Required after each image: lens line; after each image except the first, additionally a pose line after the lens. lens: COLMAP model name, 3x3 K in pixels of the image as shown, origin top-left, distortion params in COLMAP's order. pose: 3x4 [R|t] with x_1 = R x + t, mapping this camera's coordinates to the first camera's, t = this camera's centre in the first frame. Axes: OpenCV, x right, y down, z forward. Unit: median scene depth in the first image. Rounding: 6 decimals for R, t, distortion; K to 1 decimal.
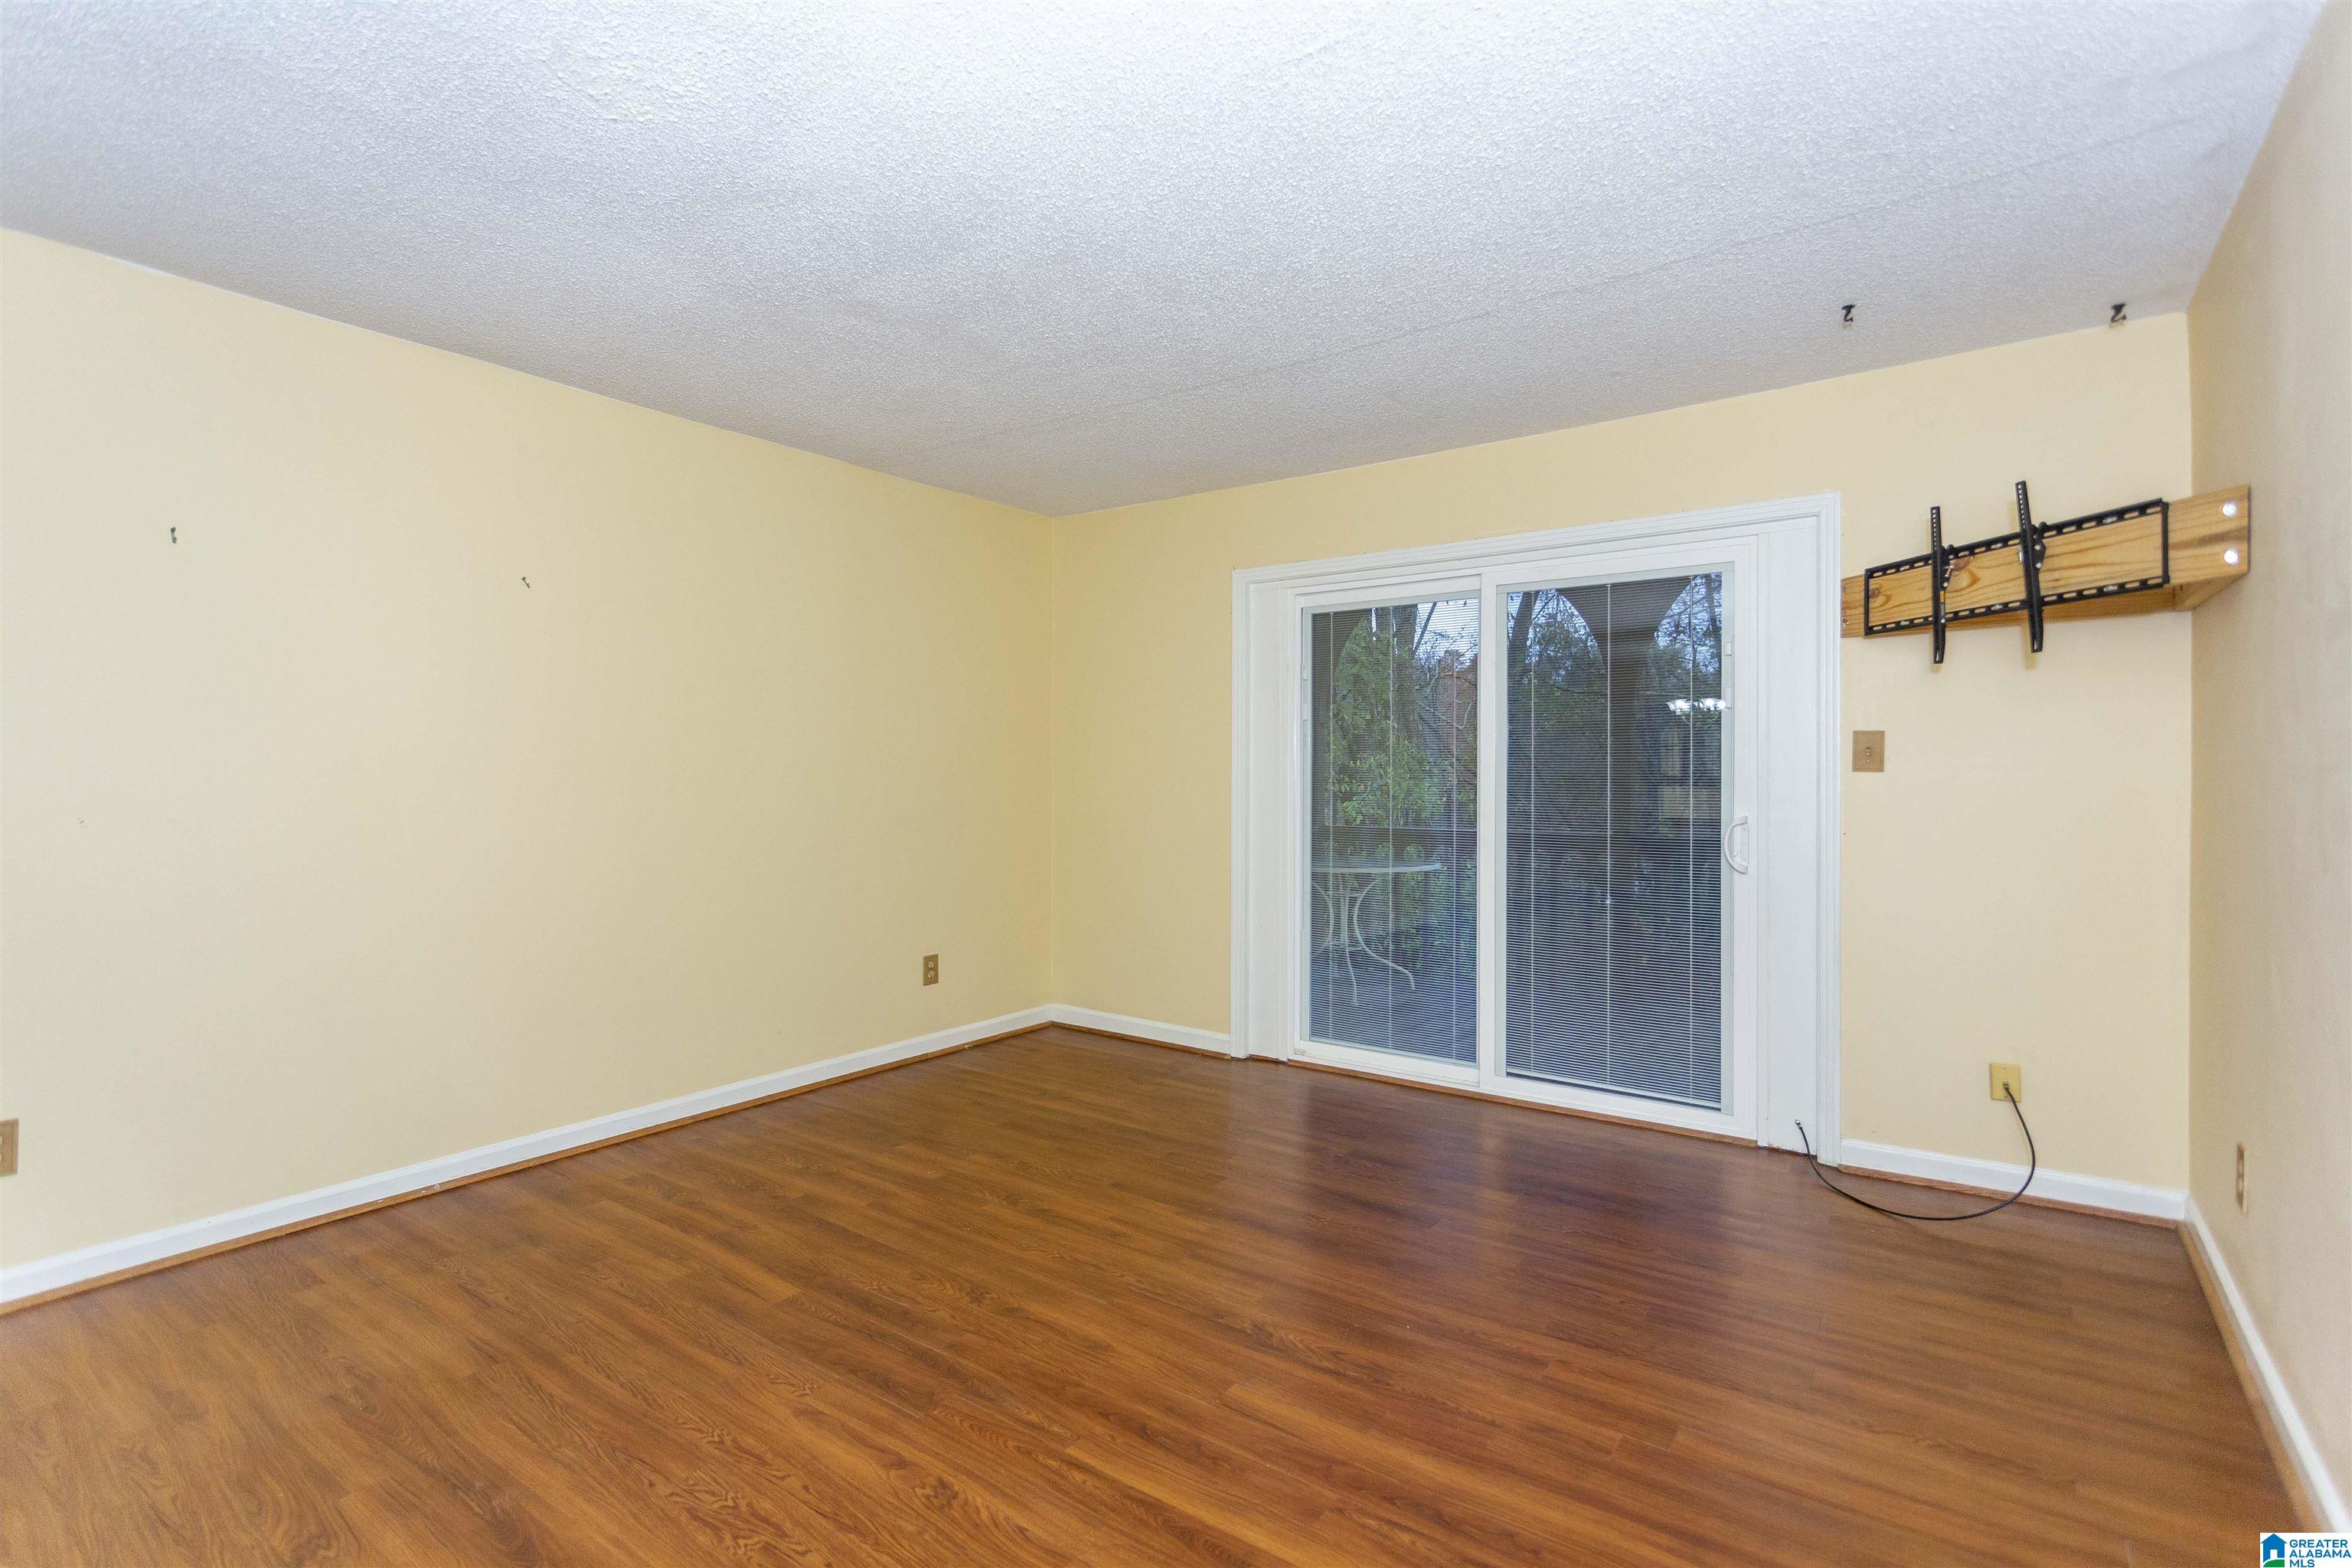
lens RADIAL K [[1107.6, 0, 1169.8], [0, 1107.6, 769.1], [0, 0, 1]] dist [0.004161, 0.000103]
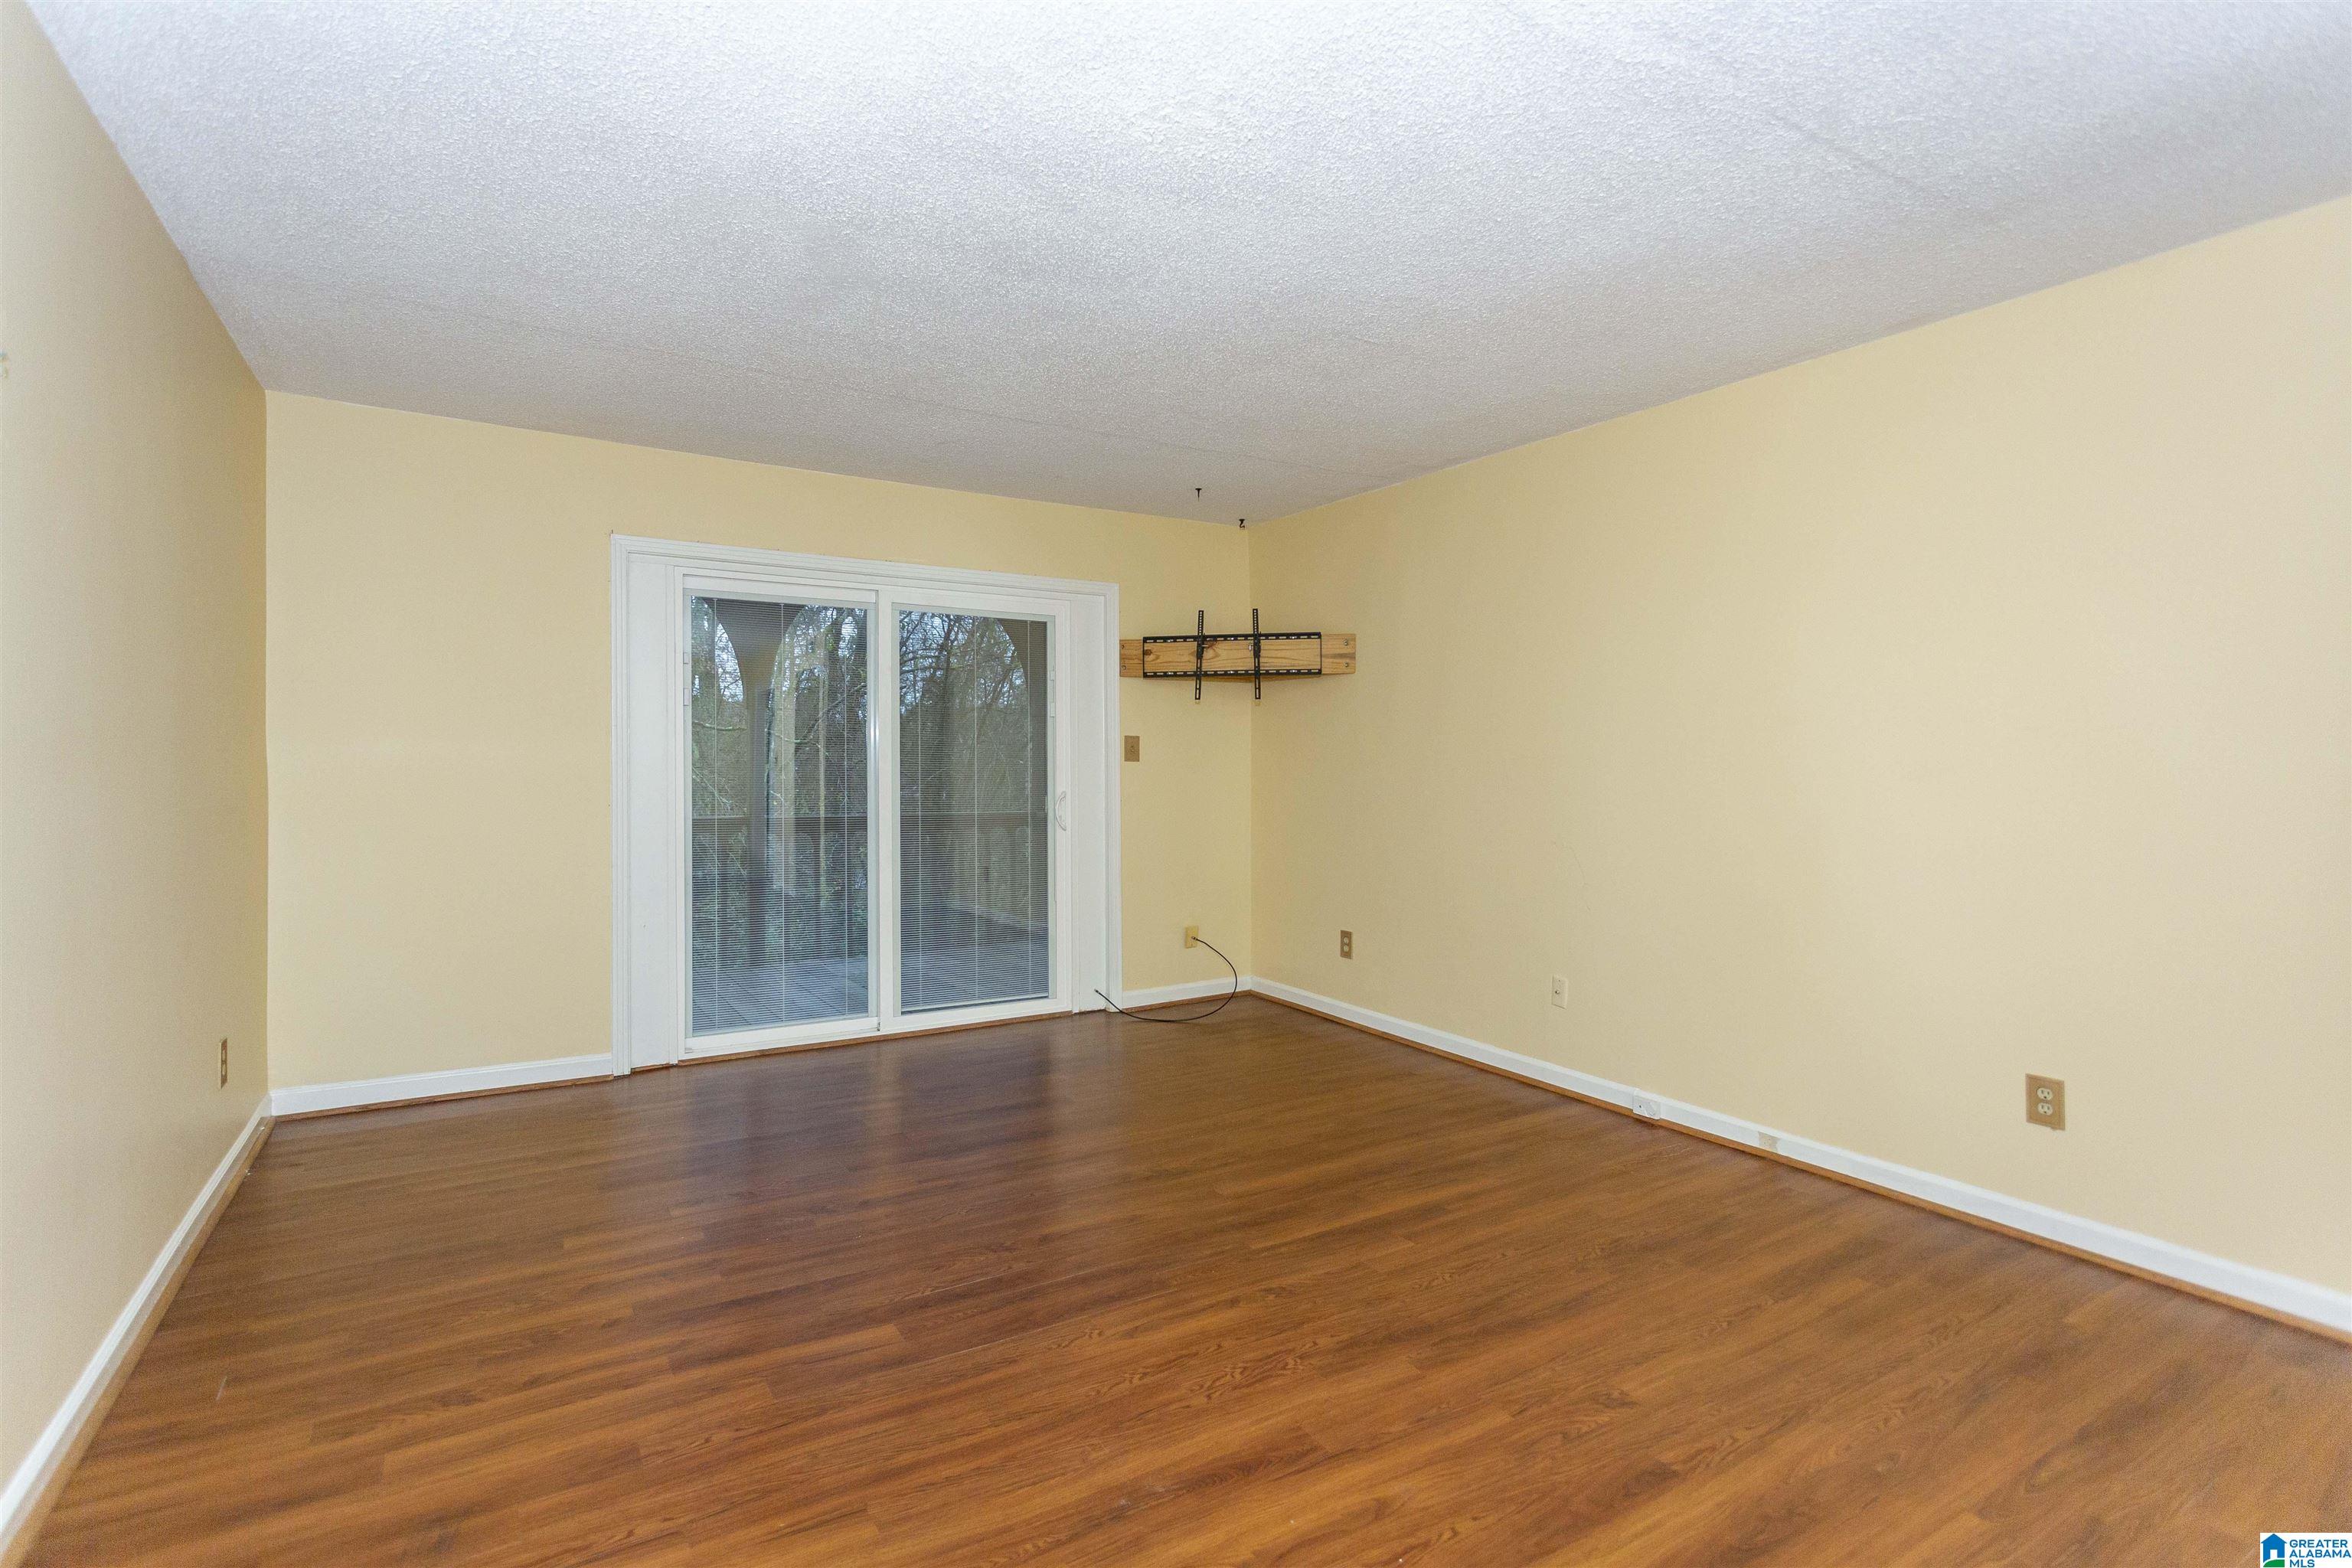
lens RADIAL K [[1107.6, 0, 1168.0], [0, 1107.6, 773.1], [0, 0, 1]] dist [0.004161, 0.000103]
pose [[0.378520, -0.006397, 0.925571, -0.983889], [-0.005093, 0.999947, 0.008993, 0.005321], [-0.925579, -0.008118, 0.378468, 0.402858]]
